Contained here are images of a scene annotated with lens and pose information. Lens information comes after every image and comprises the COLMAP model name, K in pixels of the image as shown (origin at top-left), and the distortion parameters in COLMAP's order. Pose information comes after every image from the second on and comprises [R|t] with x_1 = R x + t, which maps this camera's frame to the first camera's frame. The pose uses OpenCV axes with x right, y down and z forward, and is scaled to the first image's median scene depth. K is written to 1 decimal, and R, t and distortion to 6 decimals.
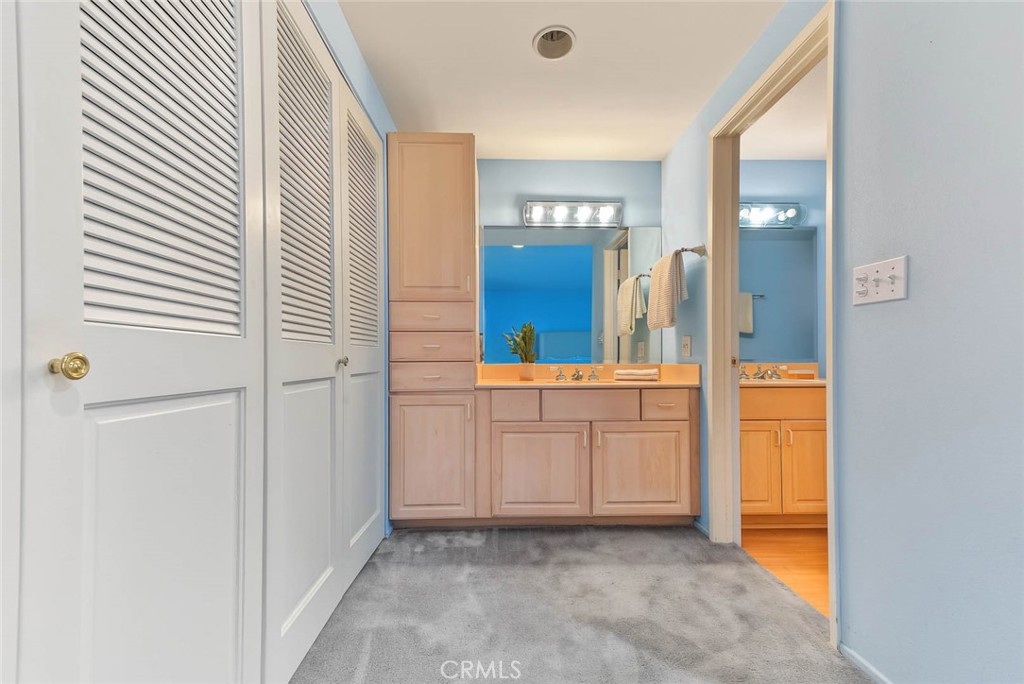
lens RADIAL K [[412.4, 0, 511.0], [0, 412.4, 357.5], [0, 0, 1]] dist [0.002711, 0.000070]
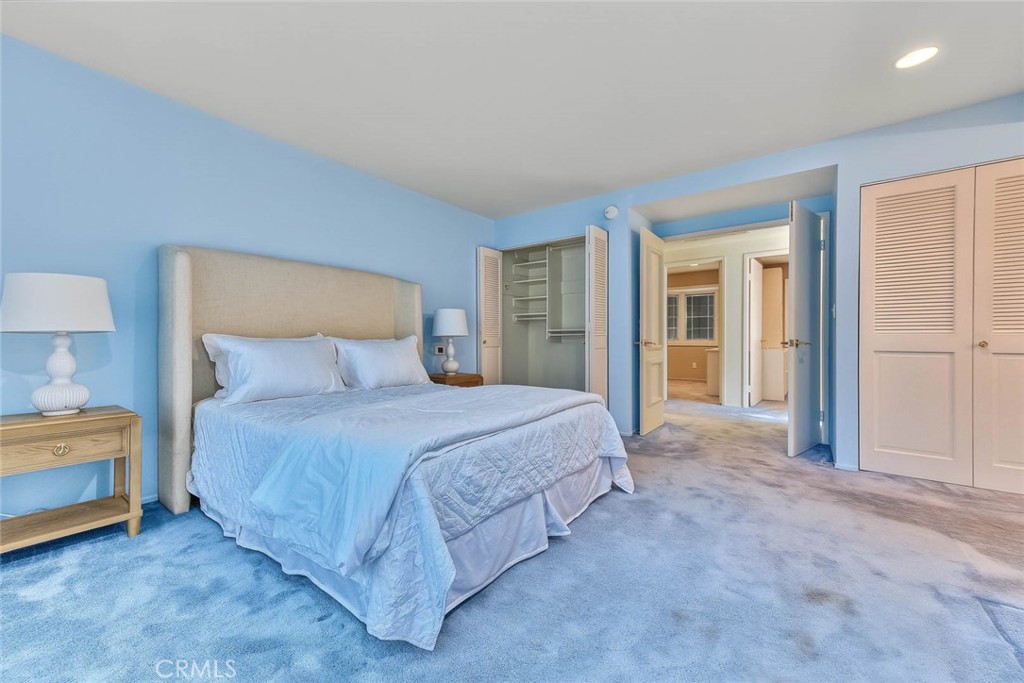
lens RADIAL K [[403.0, 0, 512.0], [0, 403.0, 338.1], [0, 0, 1]] dist [0.023793, -0.000013]
pose [[-0.630283, 0.001942, -0.776363, 1.520656], [0.005952, 0.999980, -0.002331, -0.016713], [0.776342, -0.006090, -0.630282, -0.044466]]
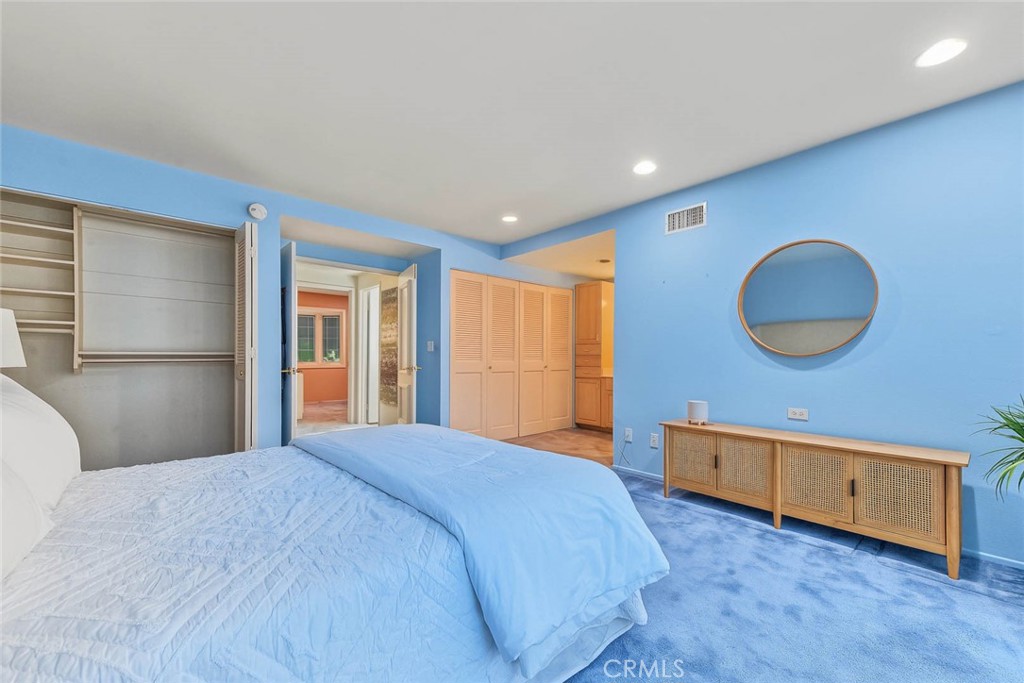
lens RADIAL K [[412.4, 0, 511.0], [0, 412.4, 357.0], [0, 0, 1]] dist [0.002711, 0.000070]
pose [[0.647548, 0.006896, -0.761994, 1.572353], [-0.004637, 0.999976, 0.005110, -0.066203], [0.762011, 0.000224, 0.647564, -1.160077]]
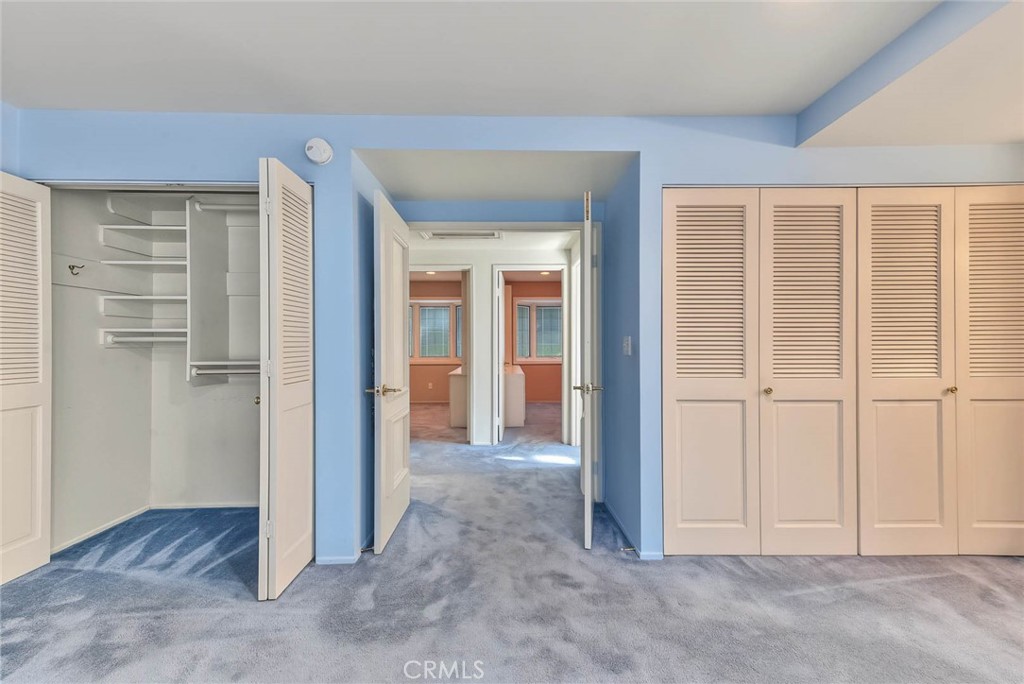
lens RADIAL K [[396.0, 0, 515.1], [0, 396.0, 345.7], [0, 0, 1]] dist [0.020930, 0.000016]
pose [[-0.014463, 0.006705, -0.999873, 0.751429], [0.007320, 0.999951, 0.006600, -0.120145], [0.999869, -0.007224, -0.014511, -0.372069]]
